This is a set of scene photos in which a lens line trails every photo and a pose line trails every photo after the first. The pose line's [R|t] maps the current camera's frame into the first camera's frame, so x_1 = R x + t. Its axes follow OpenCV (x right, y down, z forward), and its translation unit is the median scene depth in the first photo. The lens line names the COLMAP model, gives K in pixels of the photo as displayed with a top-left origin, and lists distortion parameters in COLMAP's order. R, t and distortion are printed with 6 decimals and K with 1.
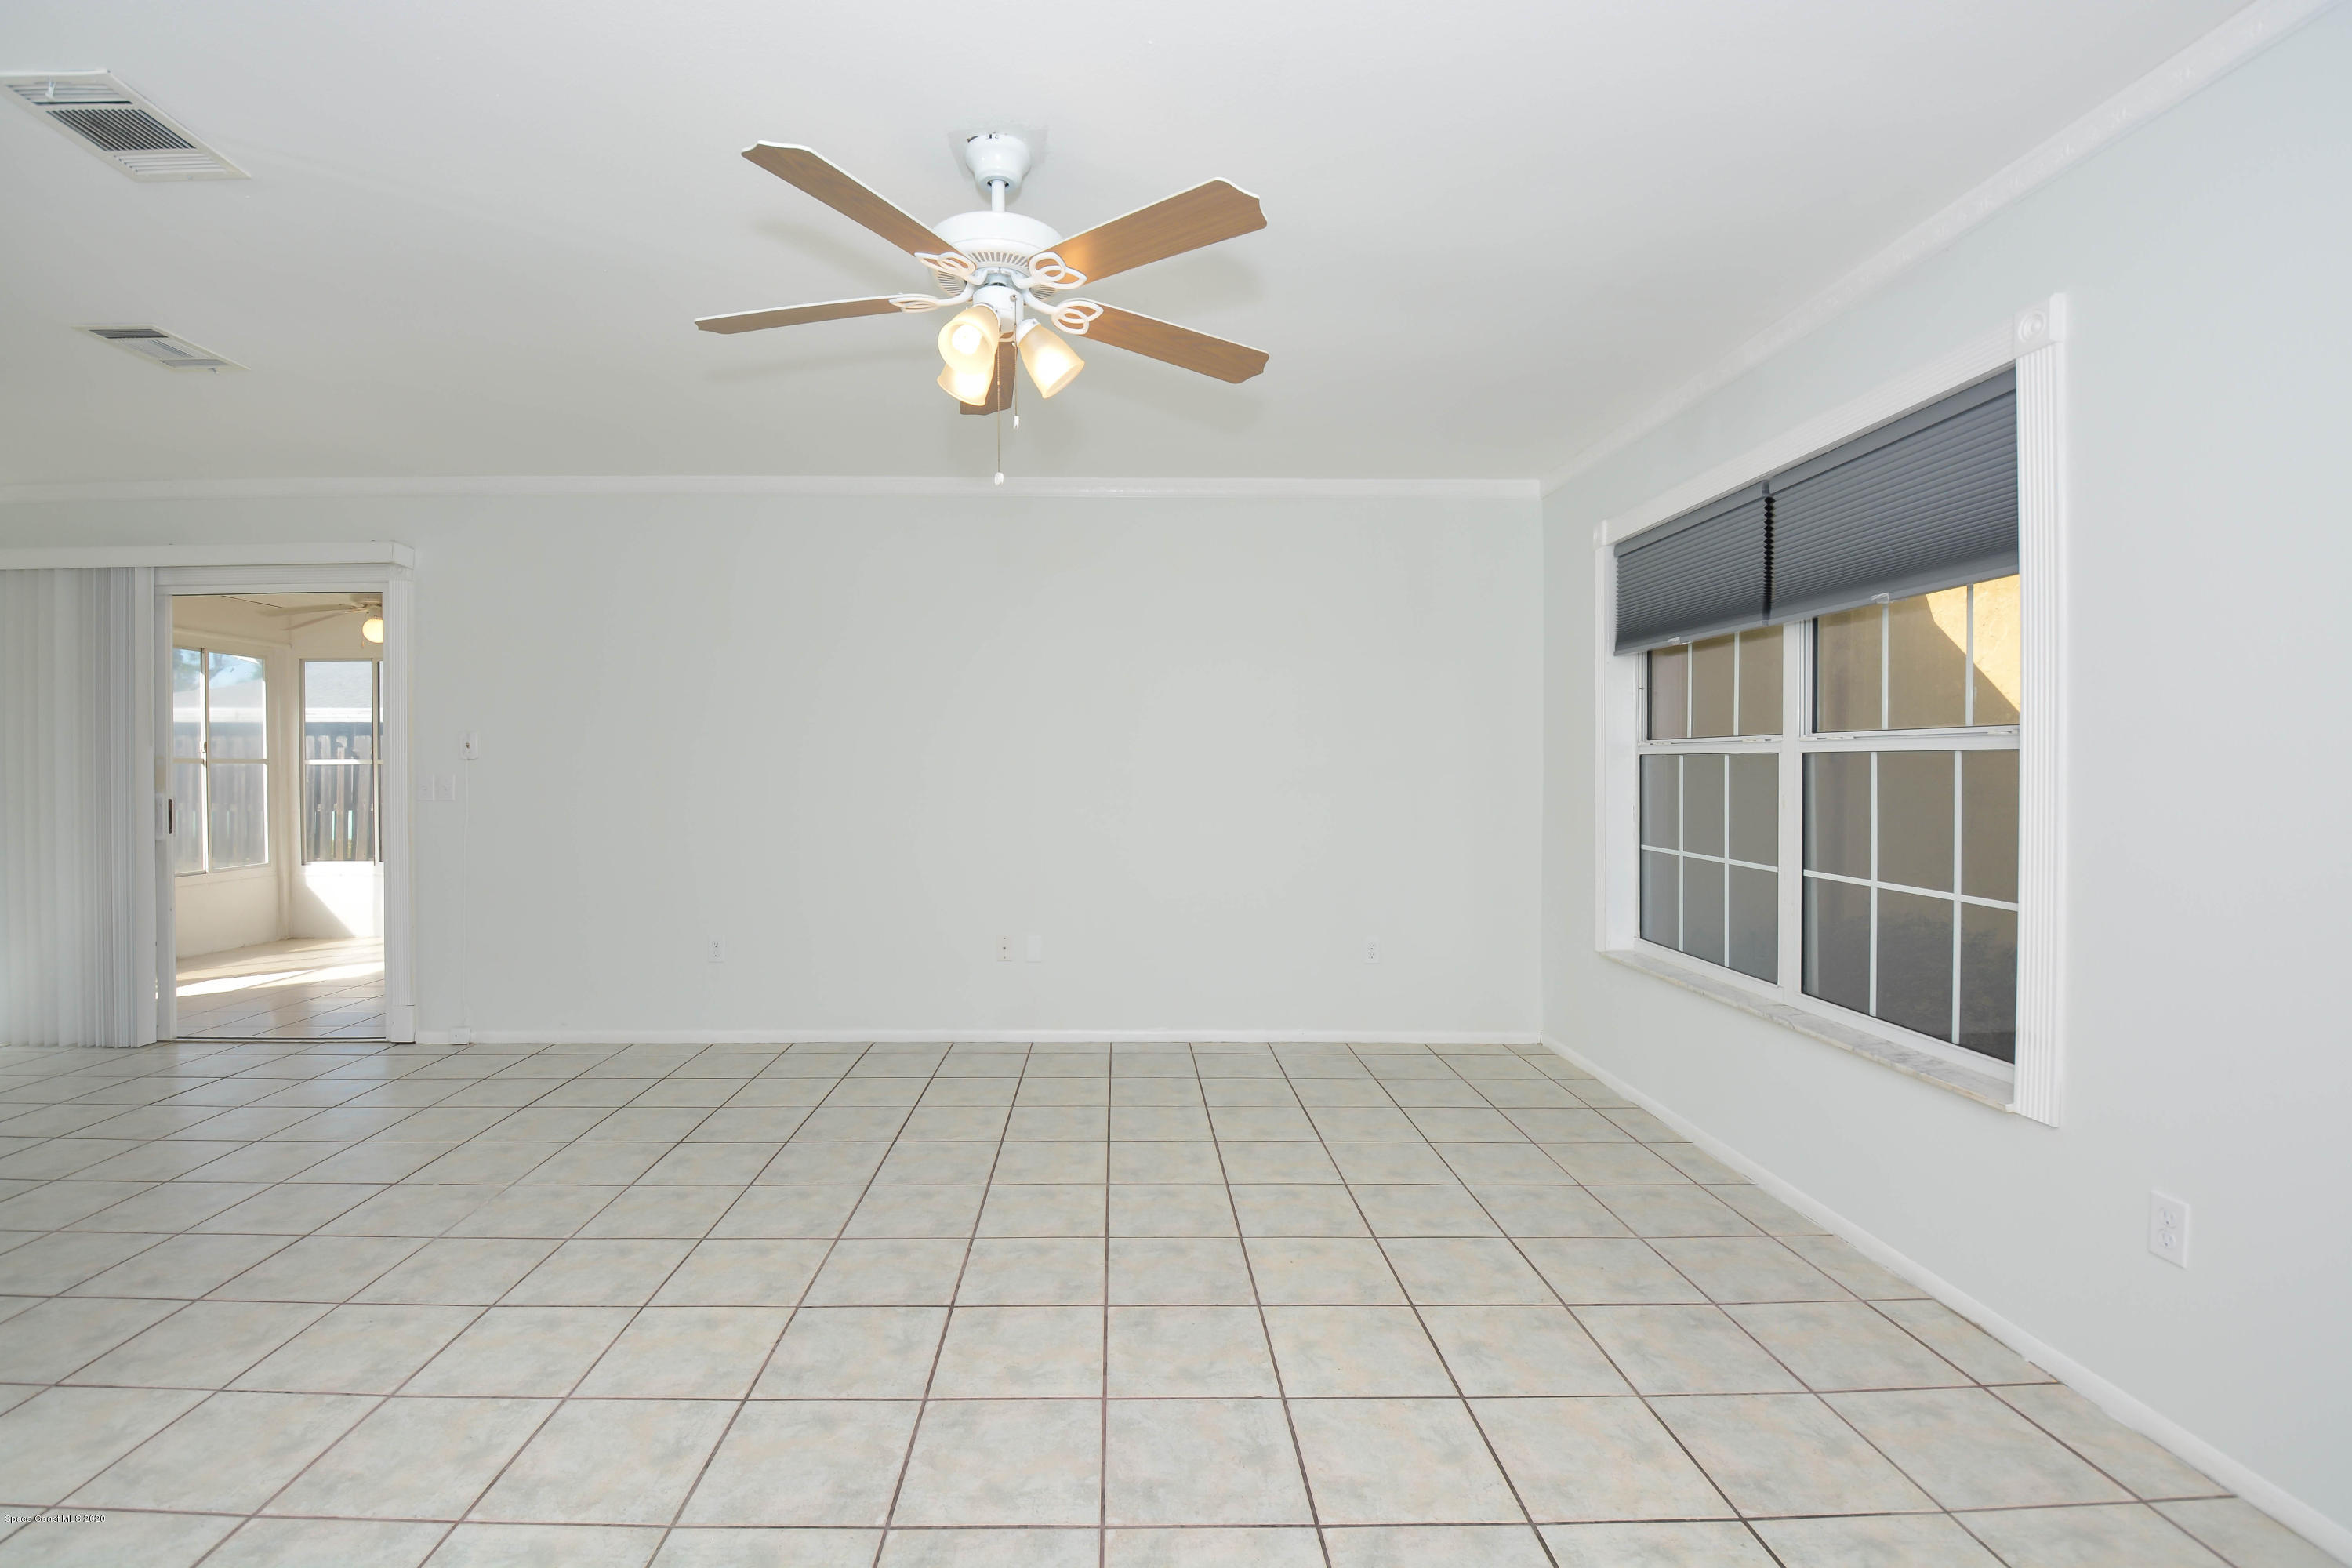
lens RADIAL K [[1059.5, 0, 1169.4], [0, 1059.5, 771.2], [0, 0, 1]] dist [0.010082, -0.024607]
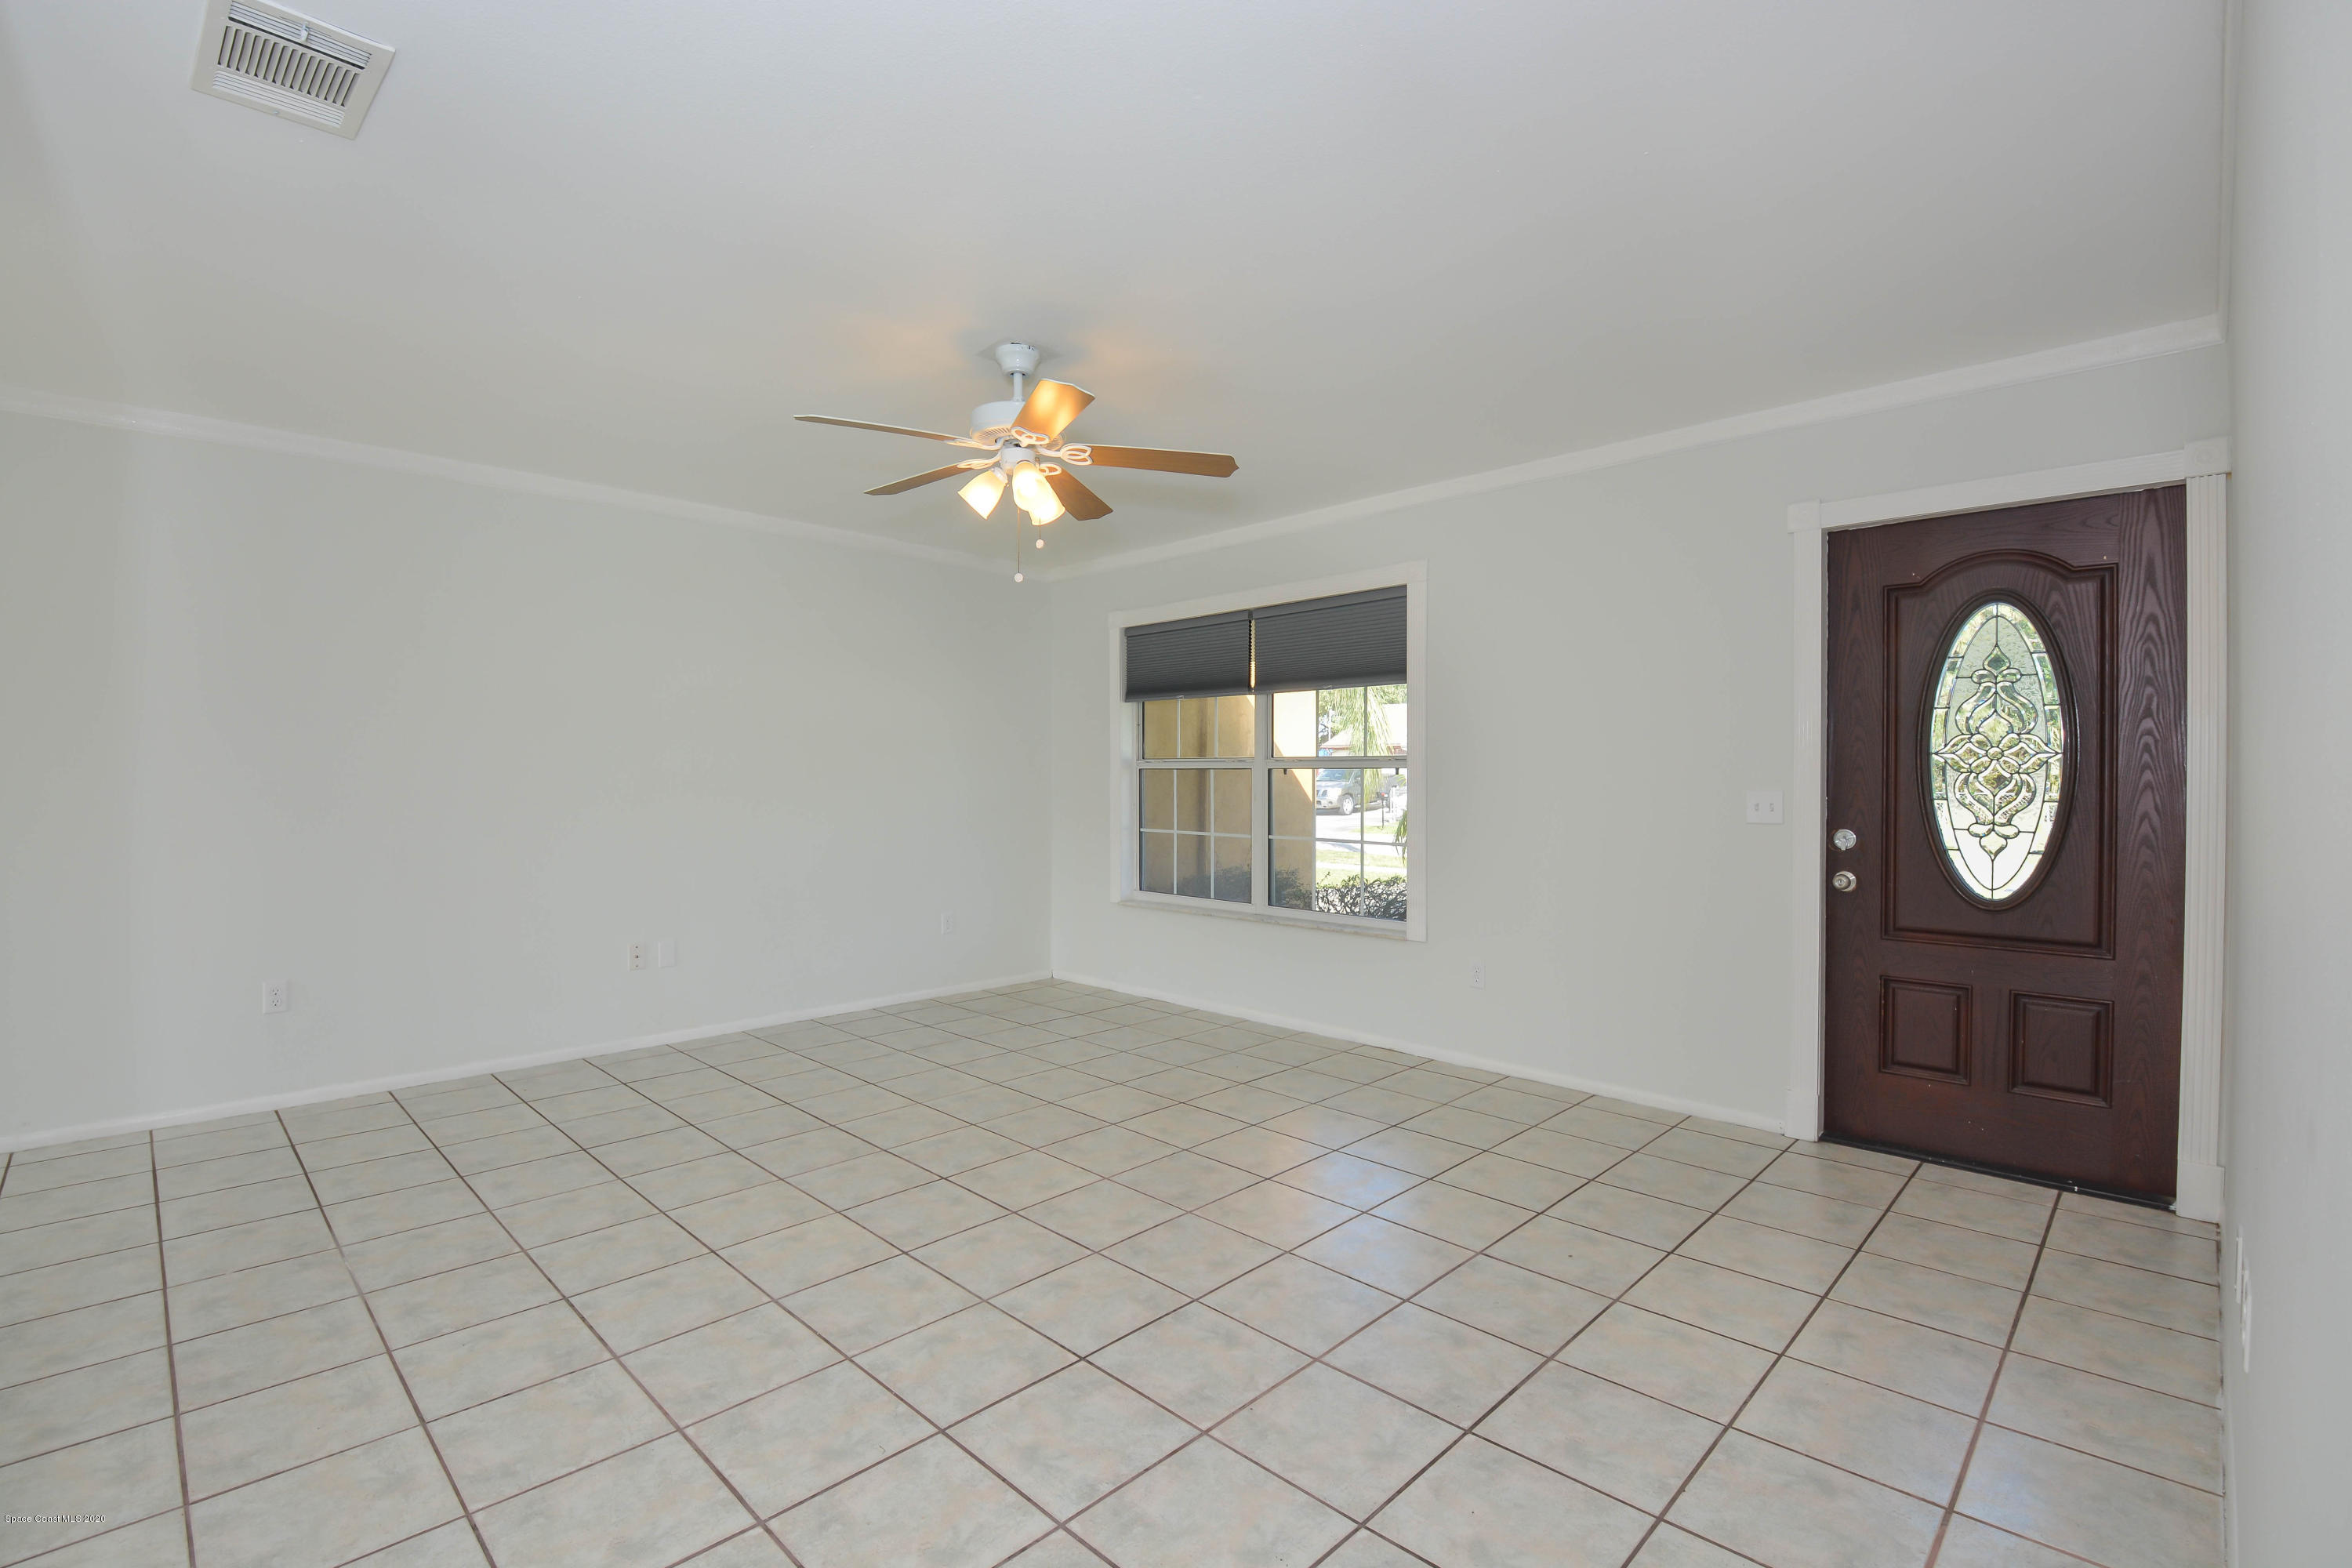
lens RADIAL K [[1059.5, 0, 1169.4], [0, 1059.5, 771.2], [0, 0, 1]] dist [0.010082, -0.024607]
pose [[0.704488, 0.003026, 0.709710, -0.598558], [0.007818, 0.999897, -0.012024, 0.005725], [-0.709673, 0.014019, 0.704391, -0.096000]]
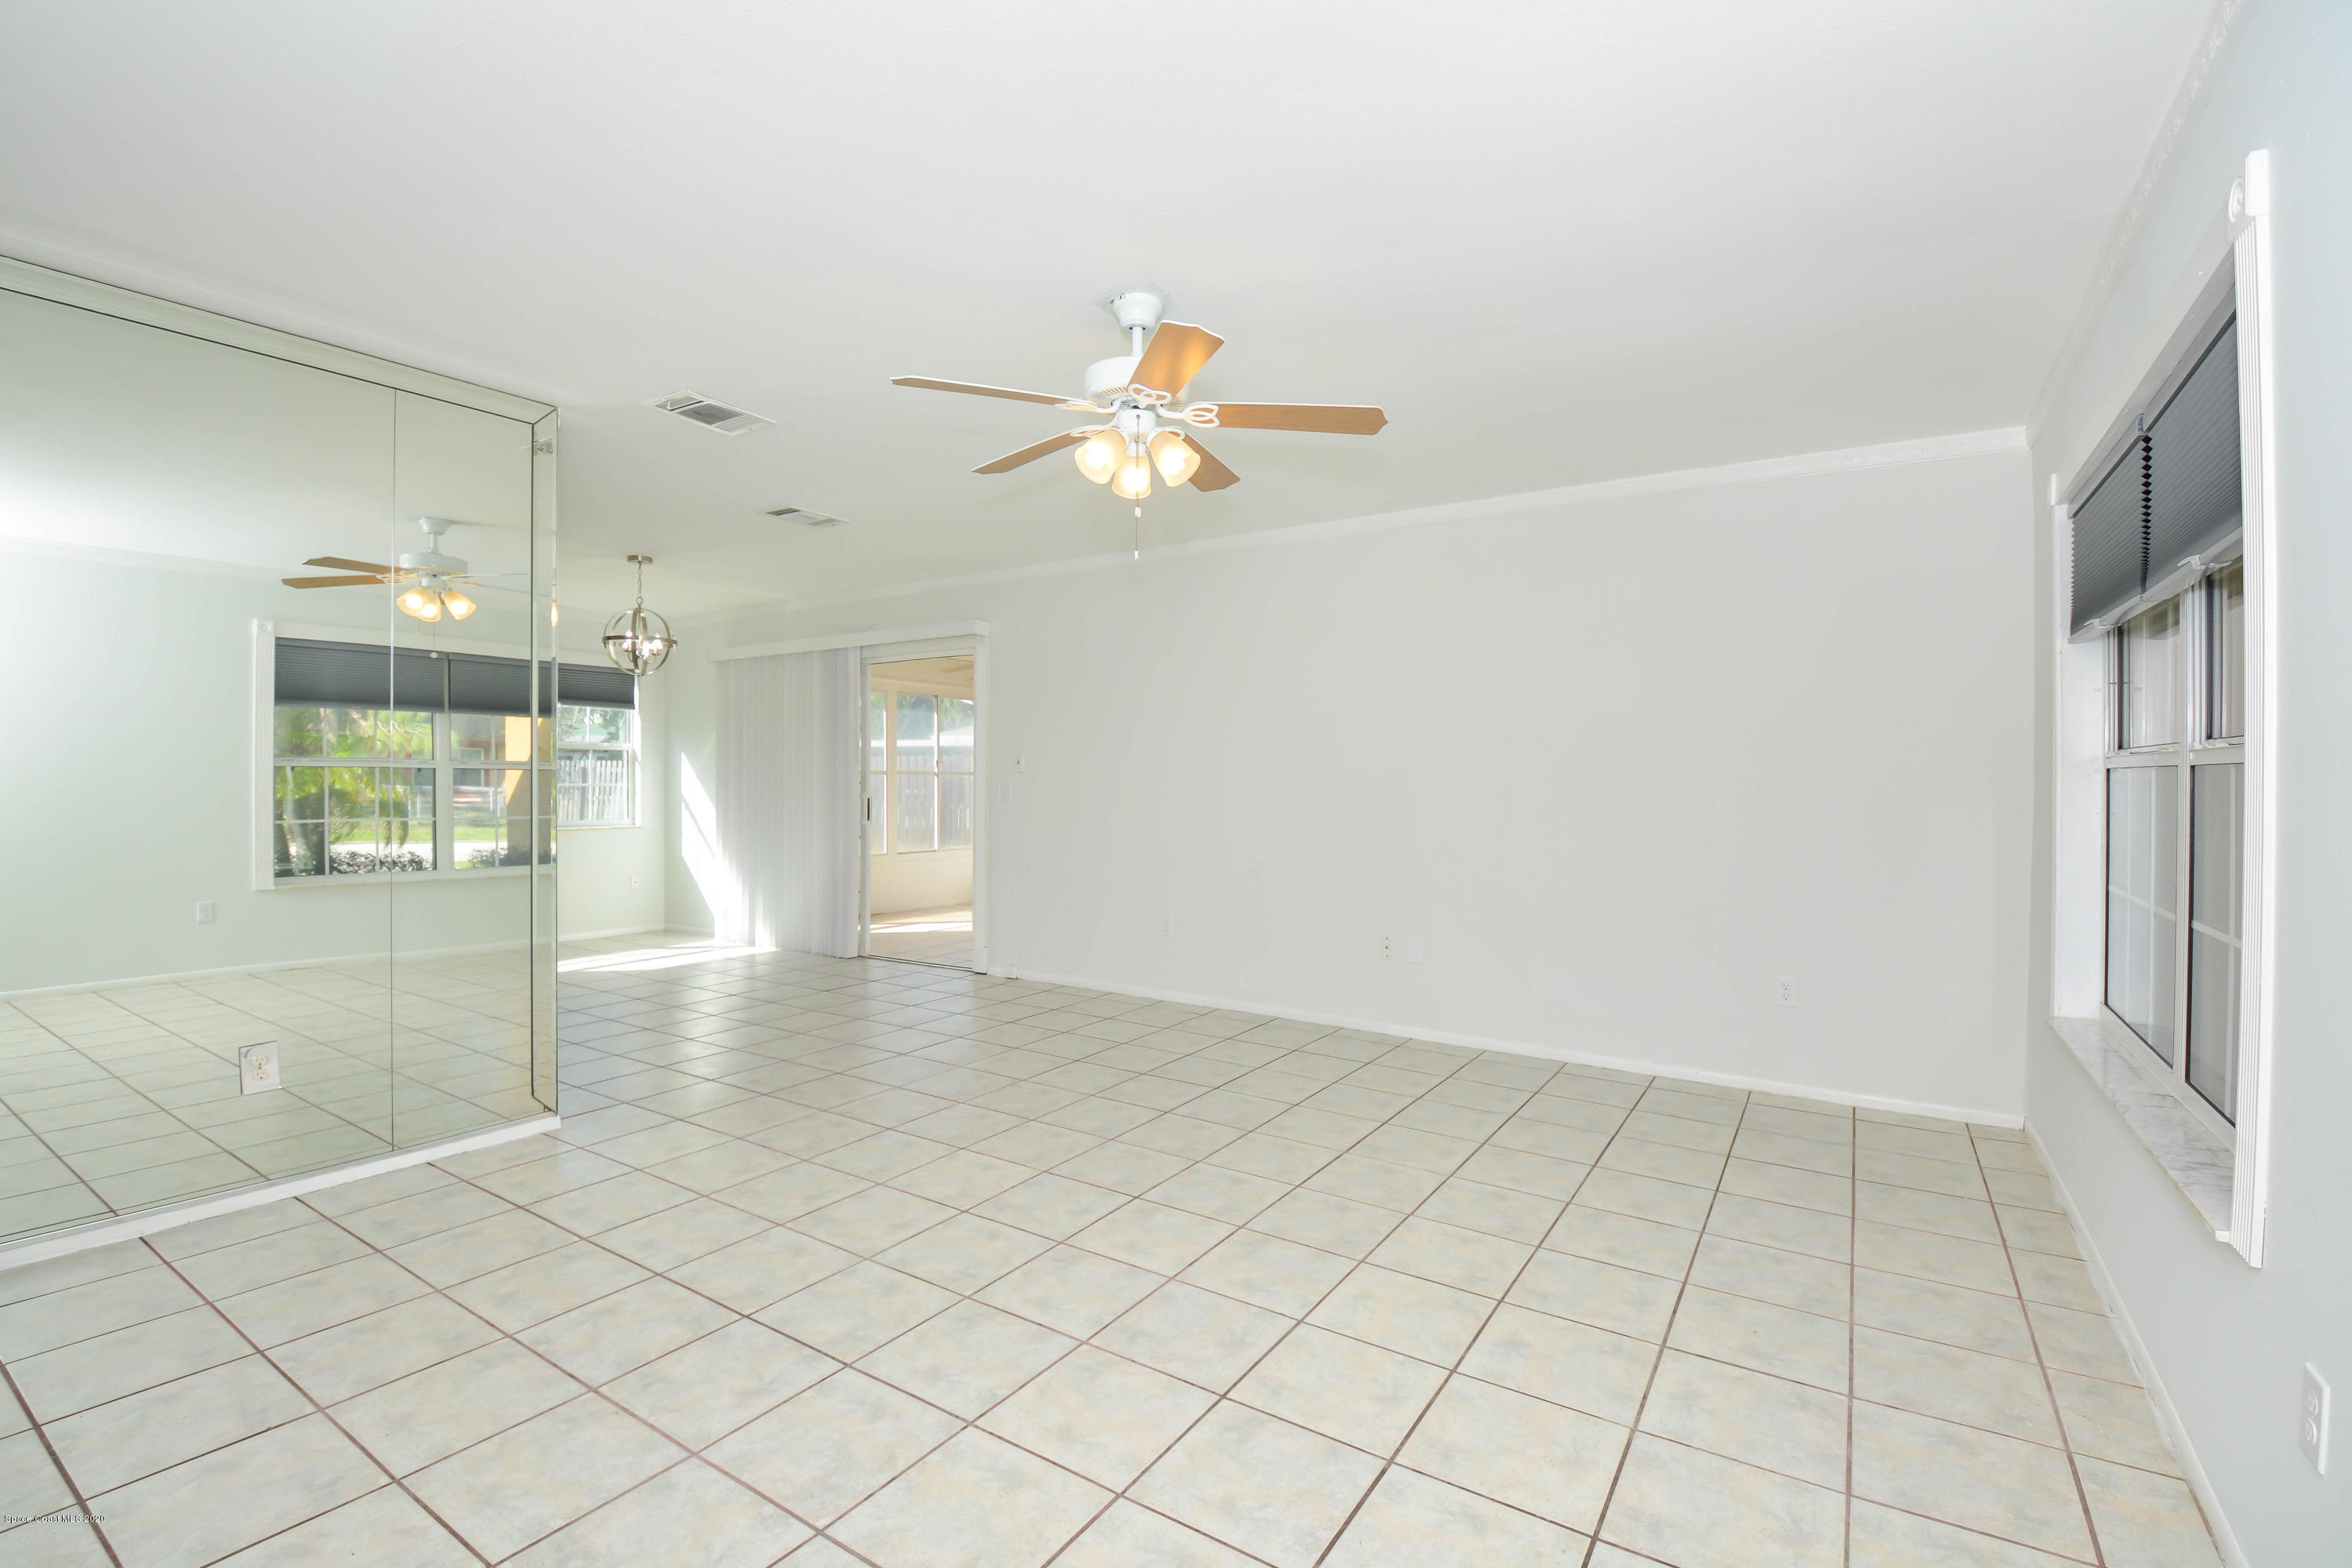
lens RADIAL K [[1059.5, 0, 1169.4], [0, 1059.5, 771.2], [0, 0, 1]] dist [0.010082, -0.024607]
pose [[0.822161, 0.001843, -0.569252, 0.325408], [-0.010095, 0.999885, -0.011342, 0.001611], [0.569165, 0.015072, 0.822085, -0.022079]]
